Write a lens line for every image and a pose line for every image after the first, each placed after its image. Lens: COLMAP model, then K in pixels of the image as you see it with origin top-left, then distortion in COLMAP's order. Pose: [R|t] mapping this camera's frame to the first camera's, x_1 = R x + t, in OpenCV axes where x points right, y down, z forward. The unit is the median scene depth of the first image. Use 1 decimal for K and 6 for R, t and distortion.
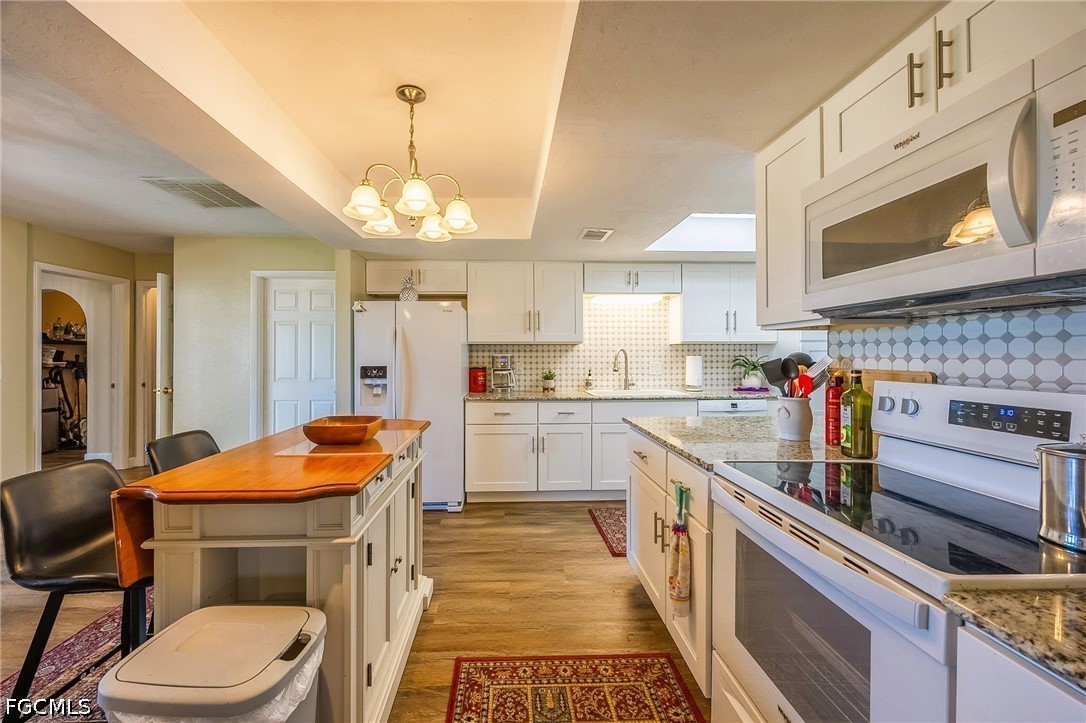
lens RADIAL K [[419.0, 0, 521.5], [0, 419.0, 352.3], [0, 0, 1]] dist [-0.000791, -0.000197]
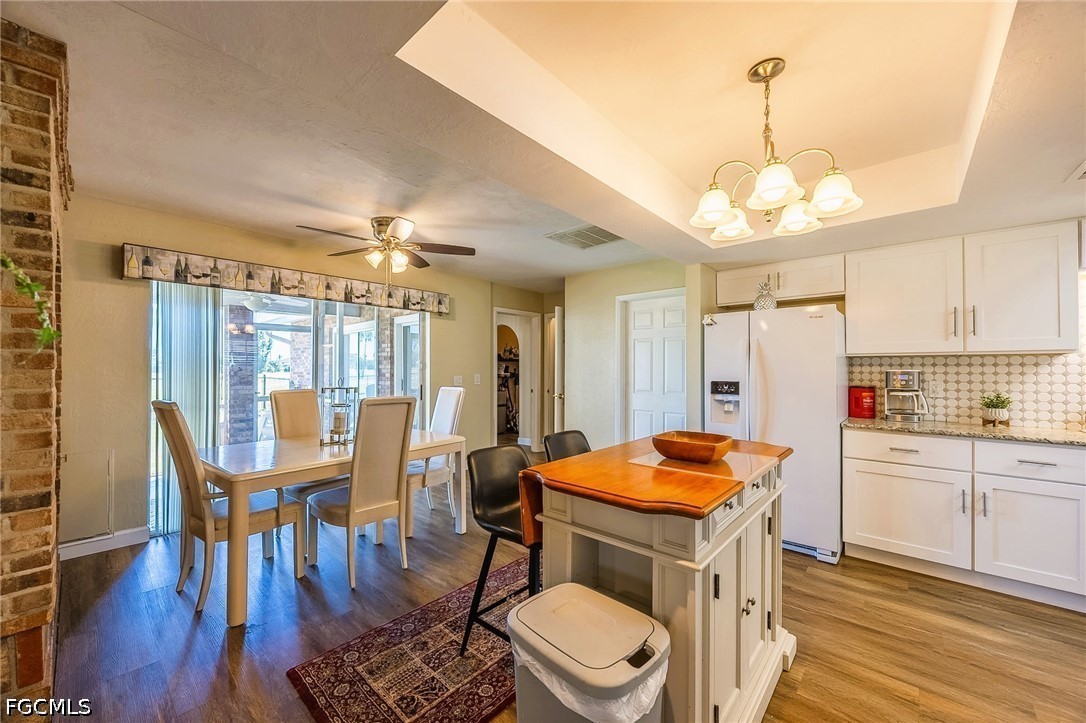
lens RADIAL K [[415.7, 0, 540.3], [0, 415.7, 365.6], [0, 0, 1]] dist [-0.002346, -0.000112]
pose [[0.723776, -0.001929, -0.690032, -0.005146], [-0.000082, 0.999996, -0.002881, 0.000005], [0.690035, 0.002142, 0.723773, 0.028600]]
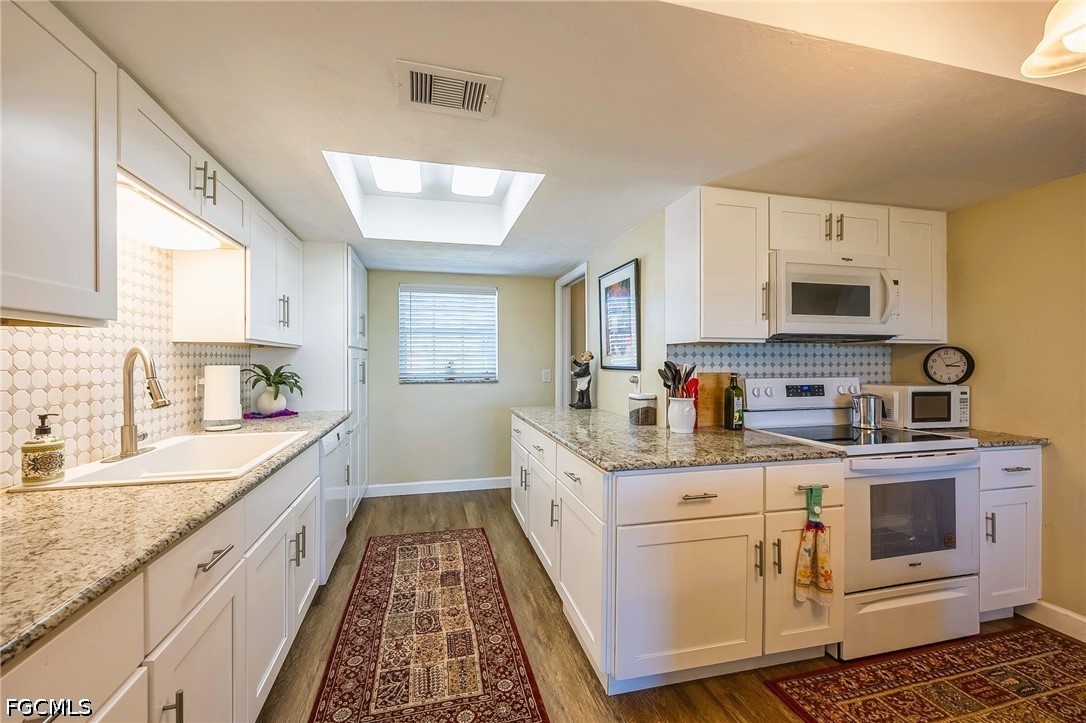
lens RADIAL K [[418.6, 0, 535.3], [0, 418.6, 365.3], [0, 0, 1]] dist [-0.002184, -0.000117]
pose [[-0.200441, -0.003580, 0.979699, -0.241661], [-0.005418, 0.999982, 0.002545, 0.006591], [-0.979691, -0.004798, -0.200456, 0.892754]]
